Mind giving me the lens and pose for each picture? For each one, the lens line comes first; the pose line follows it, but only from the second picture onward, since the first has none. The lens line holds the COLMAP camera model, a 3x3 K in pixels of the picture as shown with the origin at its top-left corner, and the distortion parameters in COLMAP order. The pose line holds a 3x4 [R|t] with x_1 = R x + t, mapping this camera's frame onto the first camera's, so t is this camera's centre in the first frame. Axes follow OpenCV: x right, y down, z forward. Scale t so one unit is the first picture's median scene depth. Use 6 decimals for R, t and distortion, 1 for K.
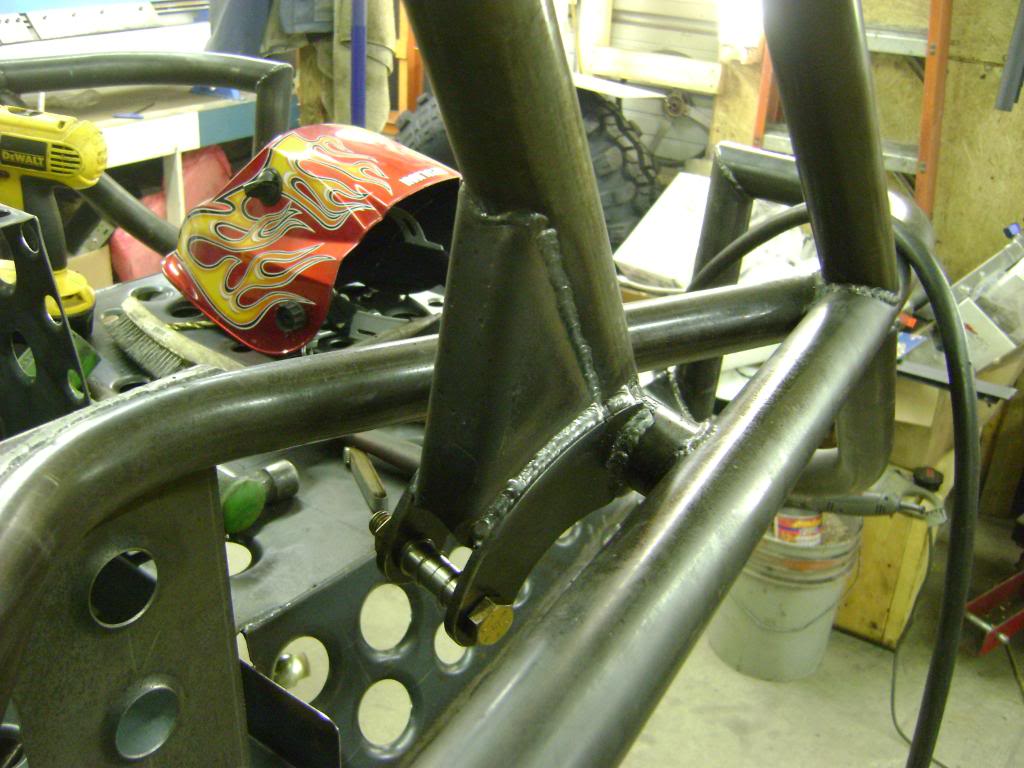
lens RADIAL K [[1053.5, 0, 500.9], [0, 1053.5, 362.6], [0, 0, 1]] dist [-0.164371, 0.112208]
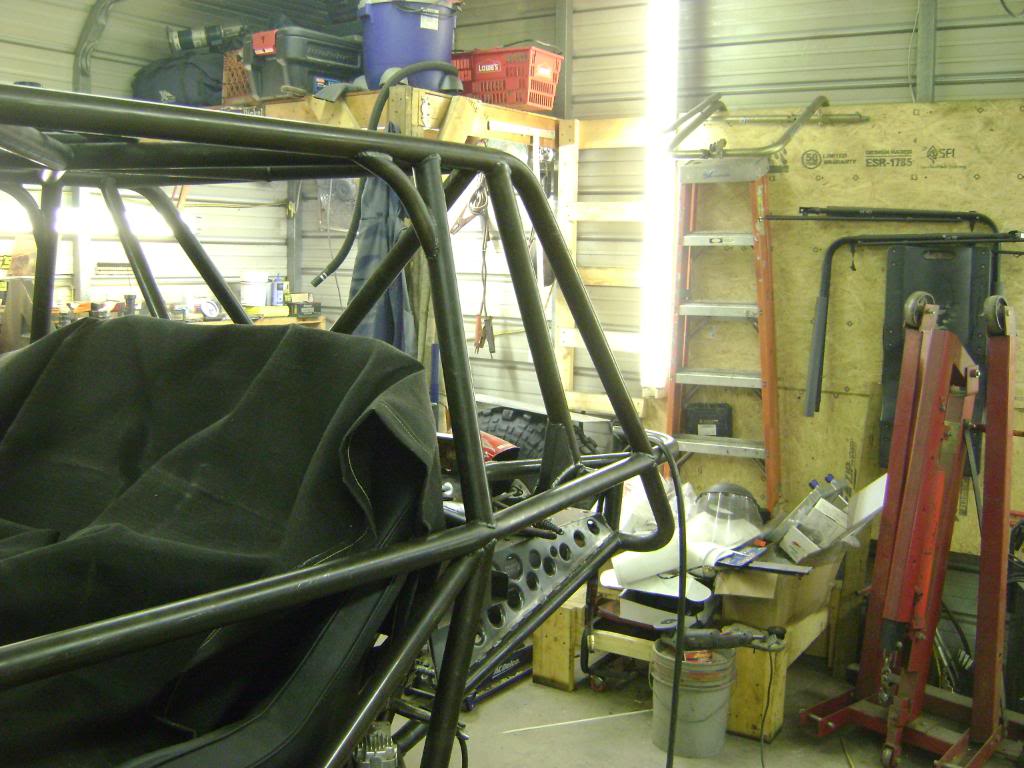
lens RADIAL K [[1053.5, 0, 500.9], [0, 1053.5, 362.6], [0, 0, 1]] dist [-0.164371, 0.112208]
pose [[0.999198, -0.025469, 0.030883, -0.062112], [0.033912, 0.948493, -0.314979, 0.181207], [-0.021270, 0.315774, 0.948596, -0.619078]]
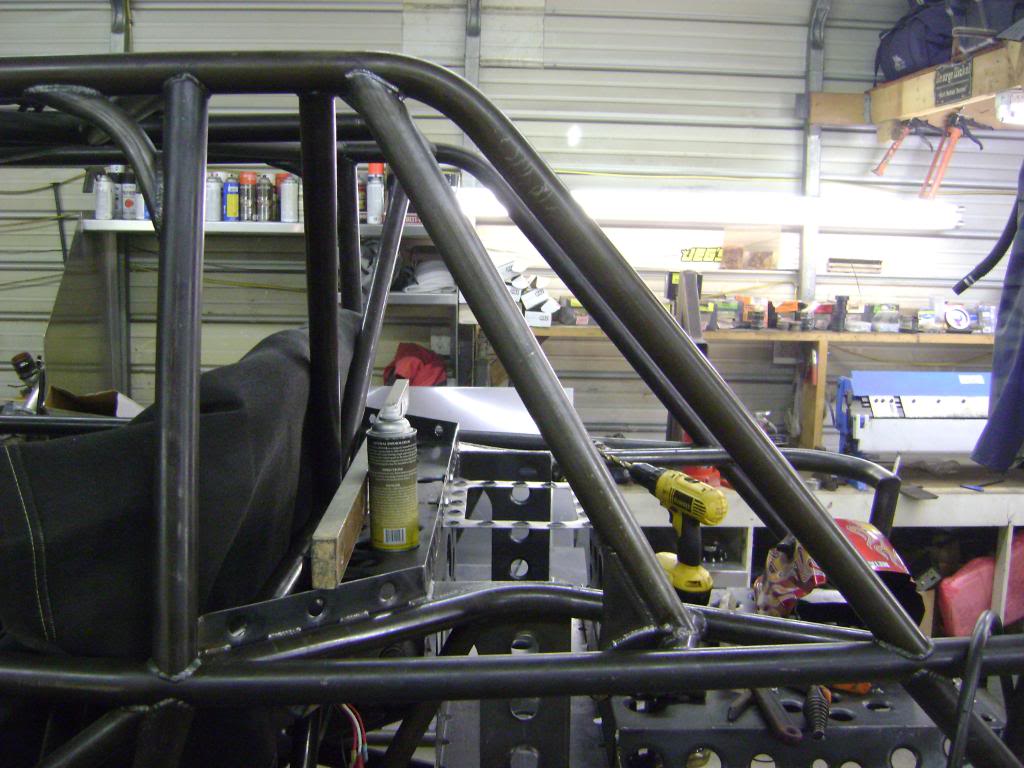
lens RADIAL K [[1053.5, 0, 500.9], [0, 1053.5, 362.6], [0, 0, 1]] dist [-0.164371, 0.112208]
pose [[0.597749, 0.065712, -0.798985, 0.309046], [-0.323809, 0.931510, -0.165642, -0.003829], [0.733378, 0.357731, 0.578087, -0.170640]]
